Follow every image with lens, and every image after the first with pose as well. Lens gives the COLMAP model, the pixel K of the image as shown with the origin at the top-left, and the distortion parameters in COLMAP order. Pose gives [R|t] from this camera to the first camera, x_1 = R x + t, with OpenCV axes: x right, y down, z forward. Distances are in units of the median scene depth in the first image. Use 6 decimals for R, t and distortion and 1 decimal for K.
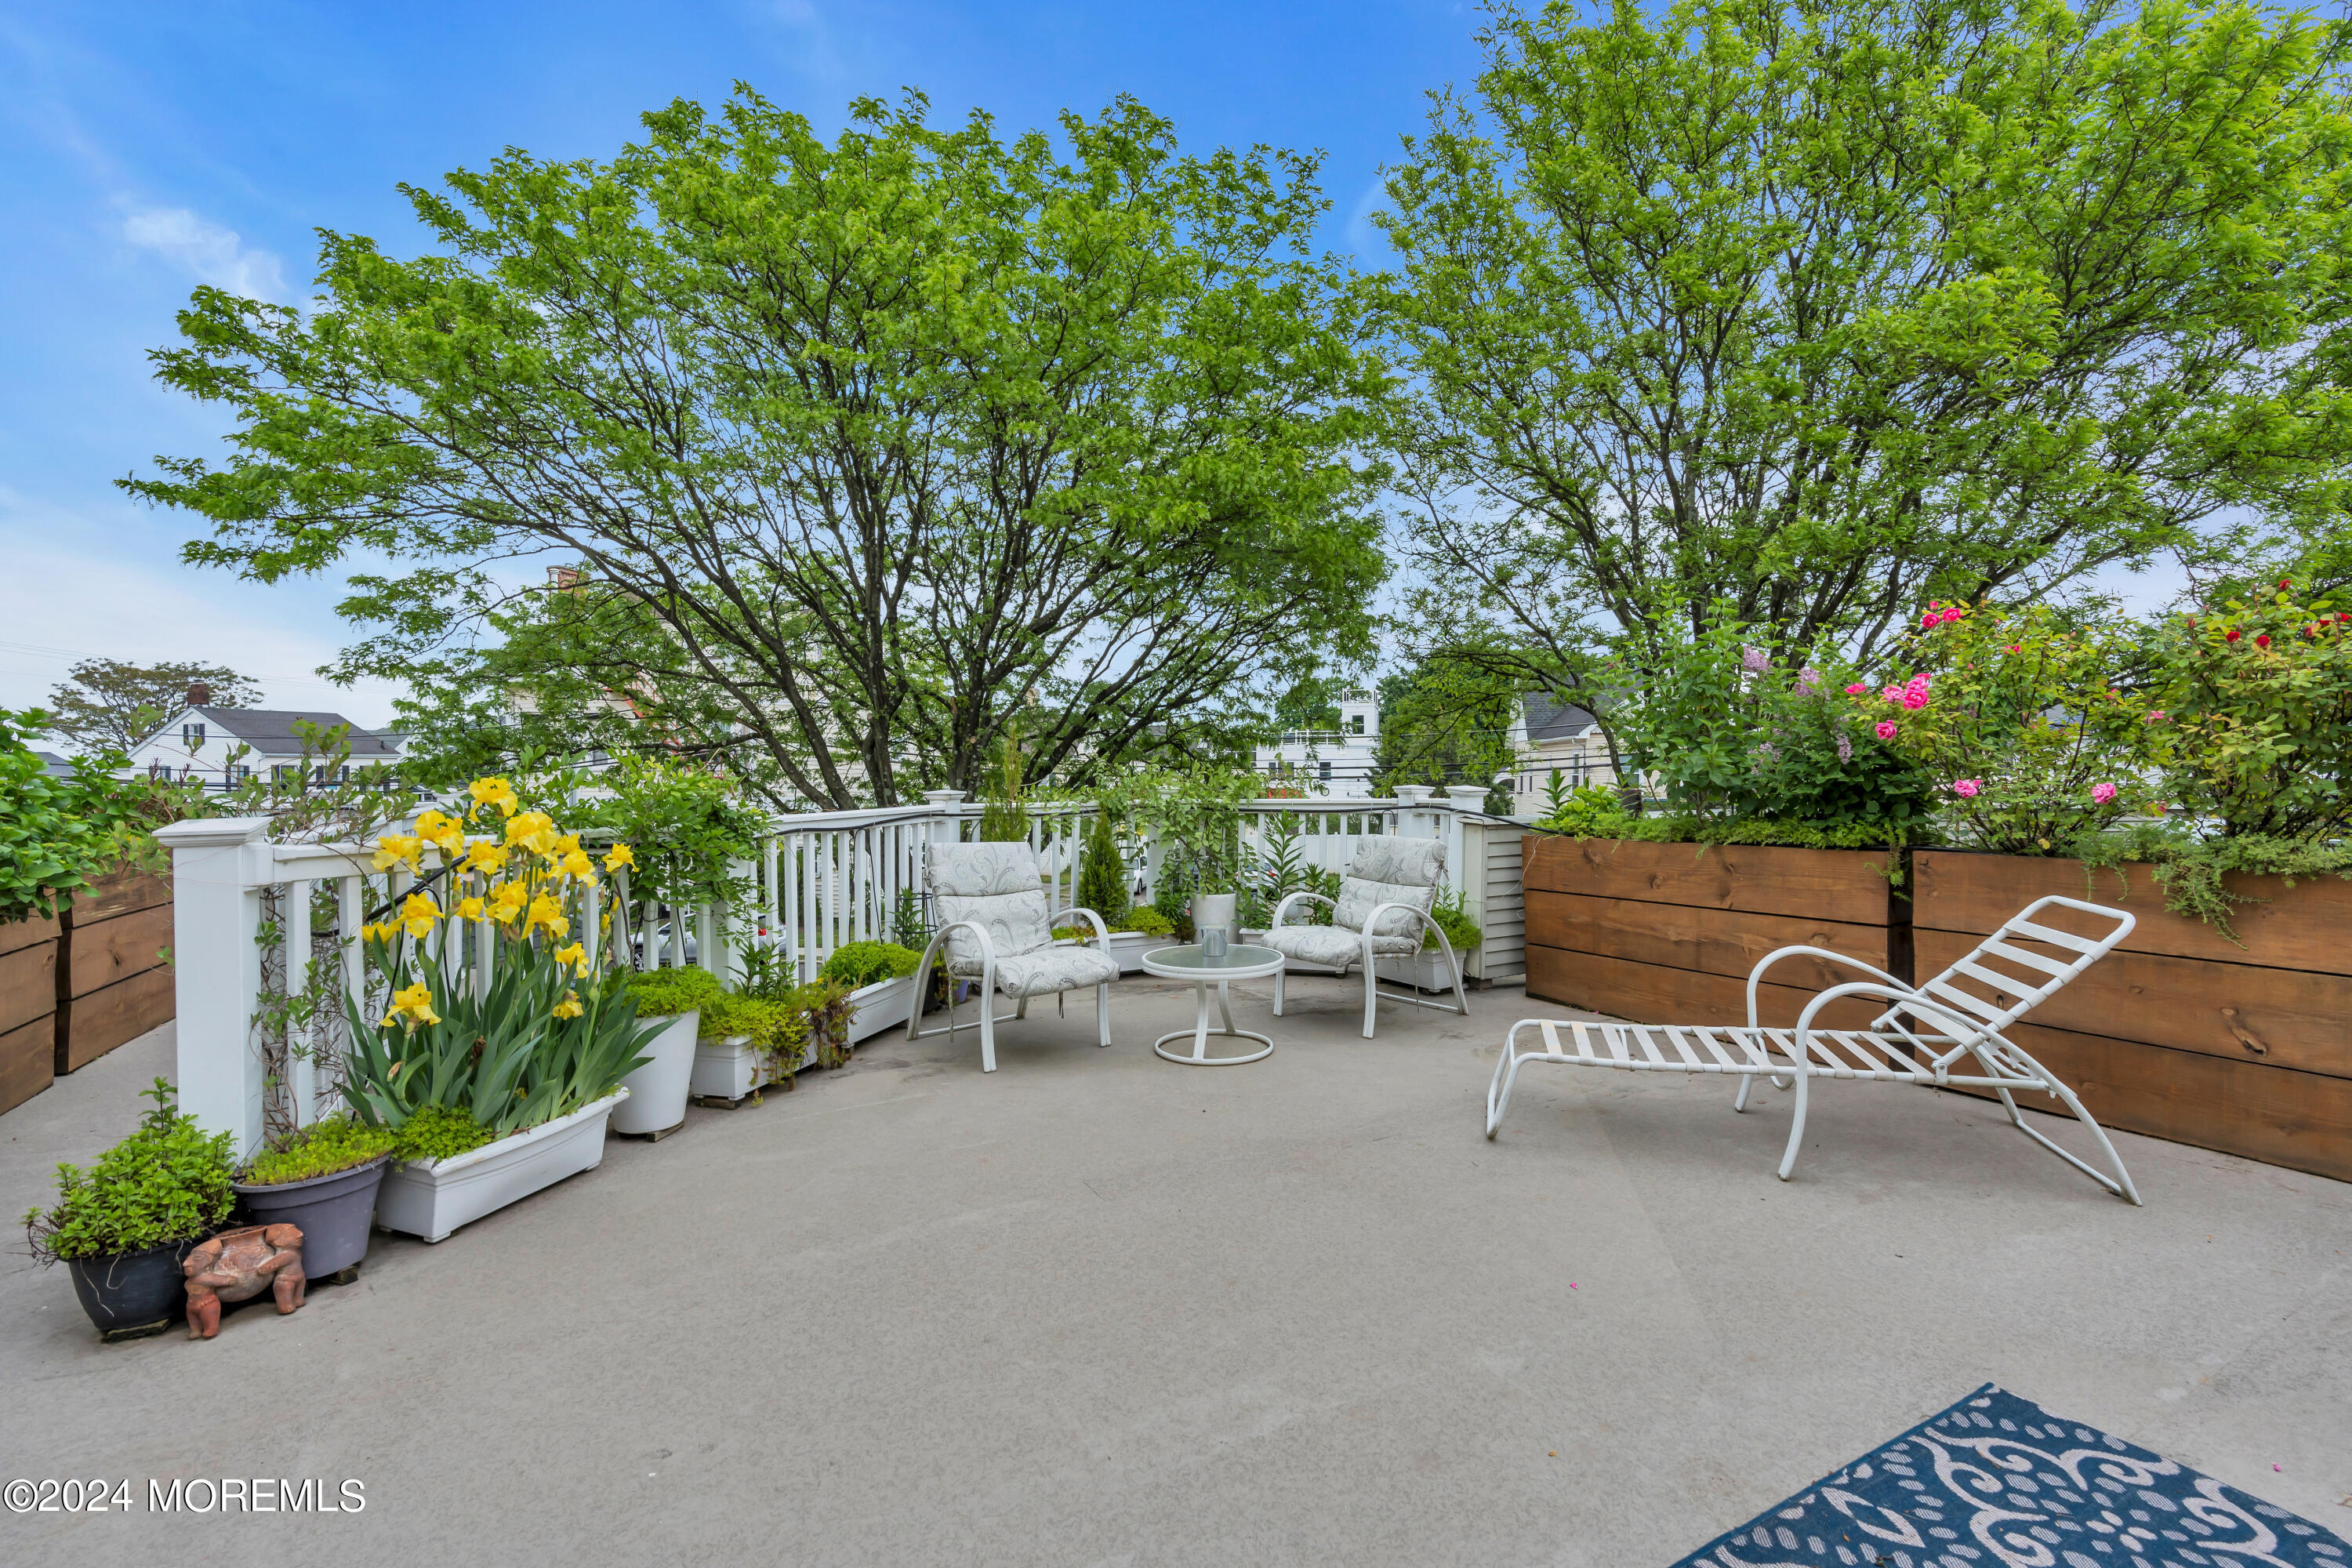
lens RADIAL K [[1055.1, 0, 1189.0], [0, 1055.1, 772.5], [0, 0, 1]] dist [0.002351, 0.000287]
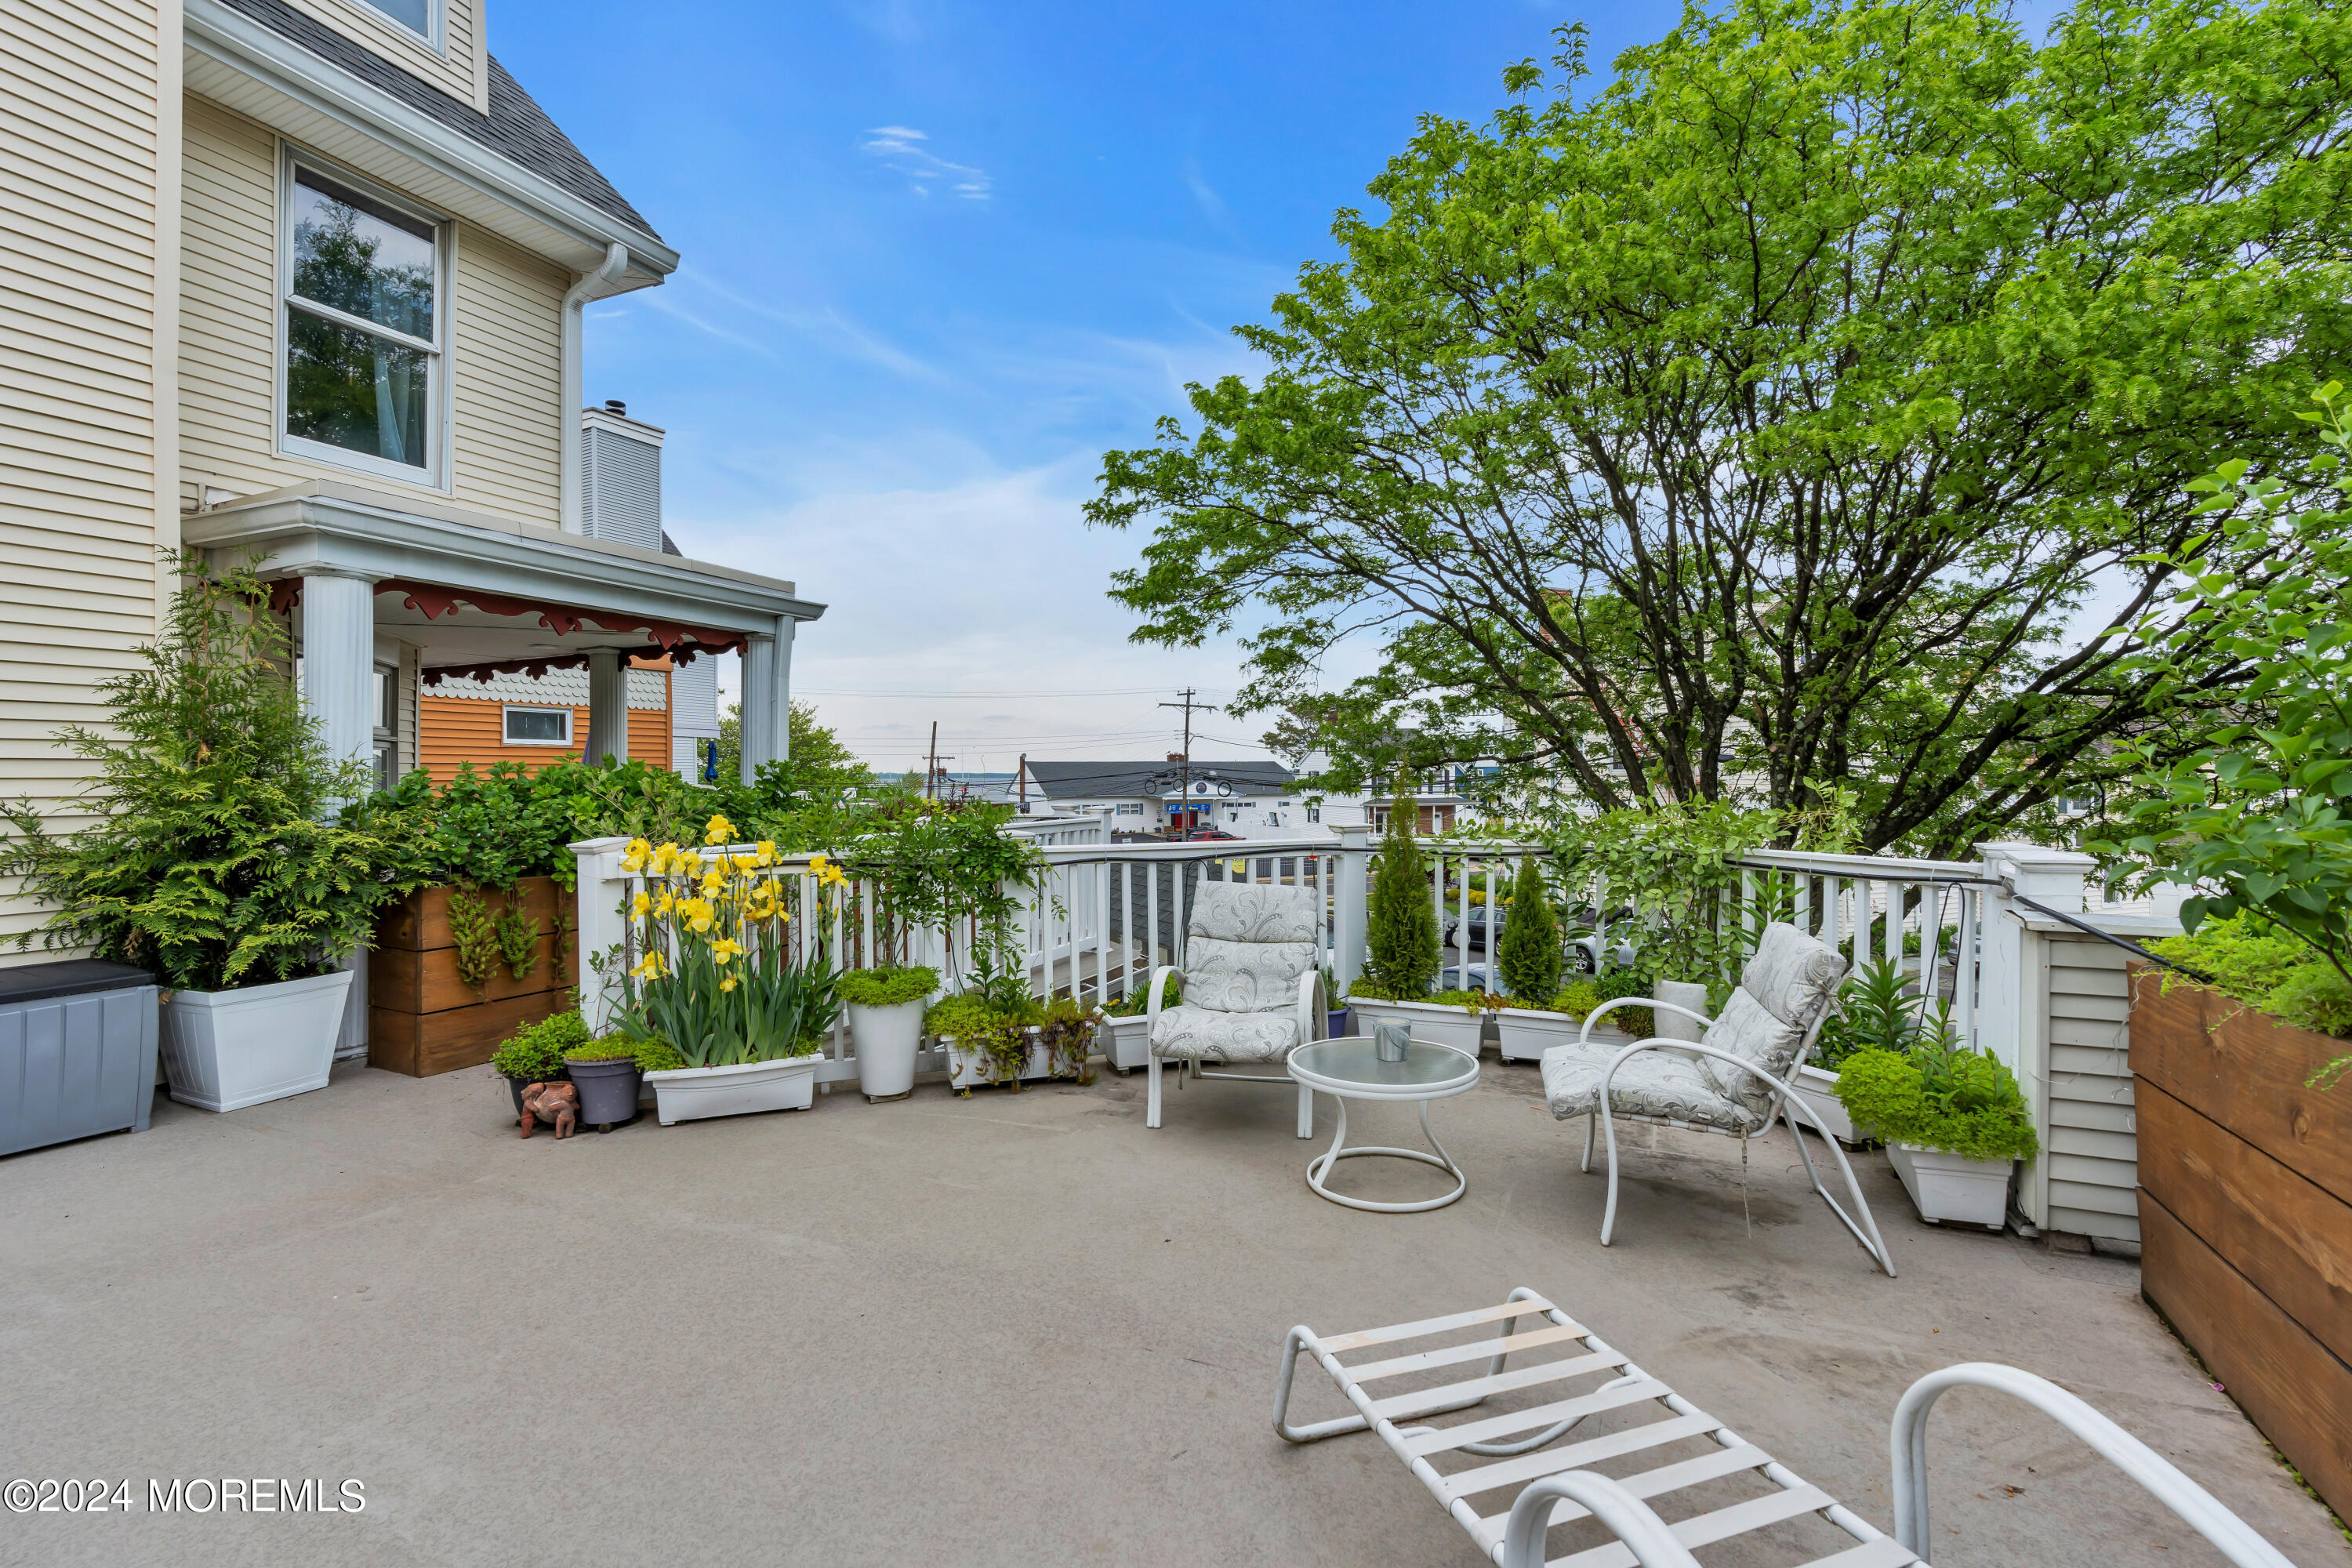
lens RADIAL K [[1055.1, 0, 1182.3], [0, 1055.1, 783.8], [0, 0, 1]] dist [0.002351, 0.000287]
pose [[0.582314, 0.009742, -0.812905, 0.456394], [-0.001977, 0.999942, 0.010567, -0.028903], [0.812961, -0.004546, 0.582300, 0.354684]]
